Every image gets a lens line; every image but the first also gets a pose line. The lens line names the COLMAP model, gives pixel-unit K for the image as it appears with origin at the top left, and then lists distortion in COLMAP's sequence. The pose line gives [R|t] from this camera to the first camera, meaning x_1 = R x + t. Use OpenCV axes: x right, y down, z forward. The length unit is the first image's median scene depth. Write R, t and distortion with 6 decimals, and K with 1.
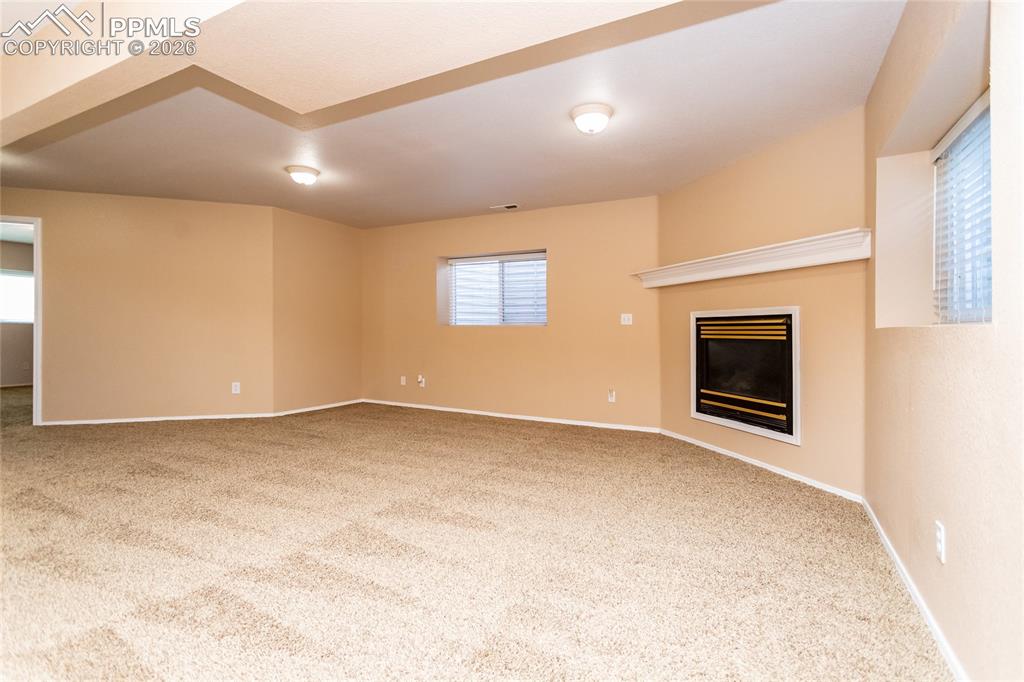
lens RADIAL K [[484.8, 0, 512.5], [0, 484.8, 324.4], [0, 0, 1]] dist [0.001337, 0.000129]
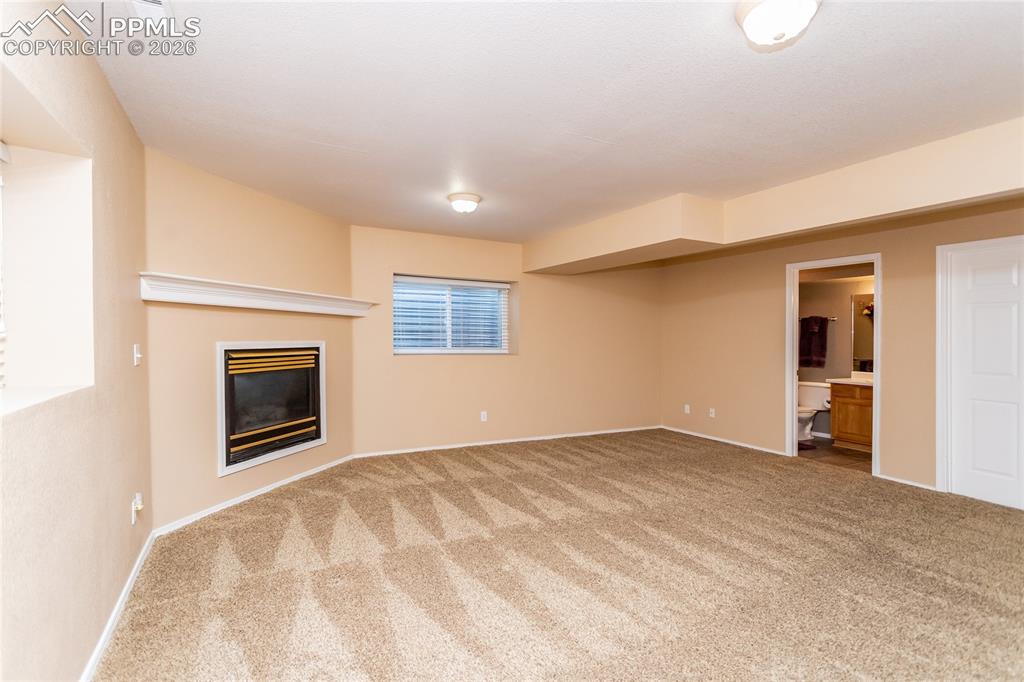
lens RADIAL K [[483.1, 0, 512.0], [0, 483.1, 351.6], [0, 0, 1]] dist [-0.001340, -0.000100]
pose [[-0.832897, -0.004163, 0.553412, -0.511127], [0.003937, 0.999902, 0.013447, -0.021041], [-0.553414, 0.013379, -0.832799, 1.567506]]
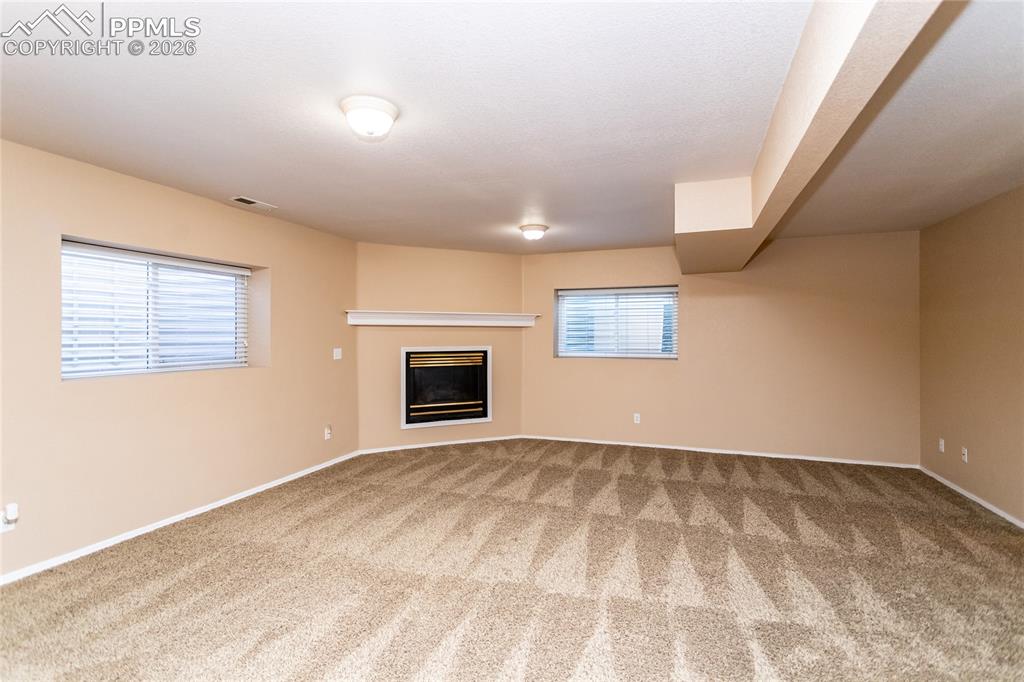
lens RADIAL K [[493.1, 0, 512.0], [0, 493.1, 341.0], [0, 0, 1]] dist [0.002038, 0.000224]
pose [[-0.144986, 0.013046, 0.989348, -1.091442], [0.000228, 0.999913, -0.013152, -0.027549], [-0.989434, -0.001681, -0.144977, 1.018990]]
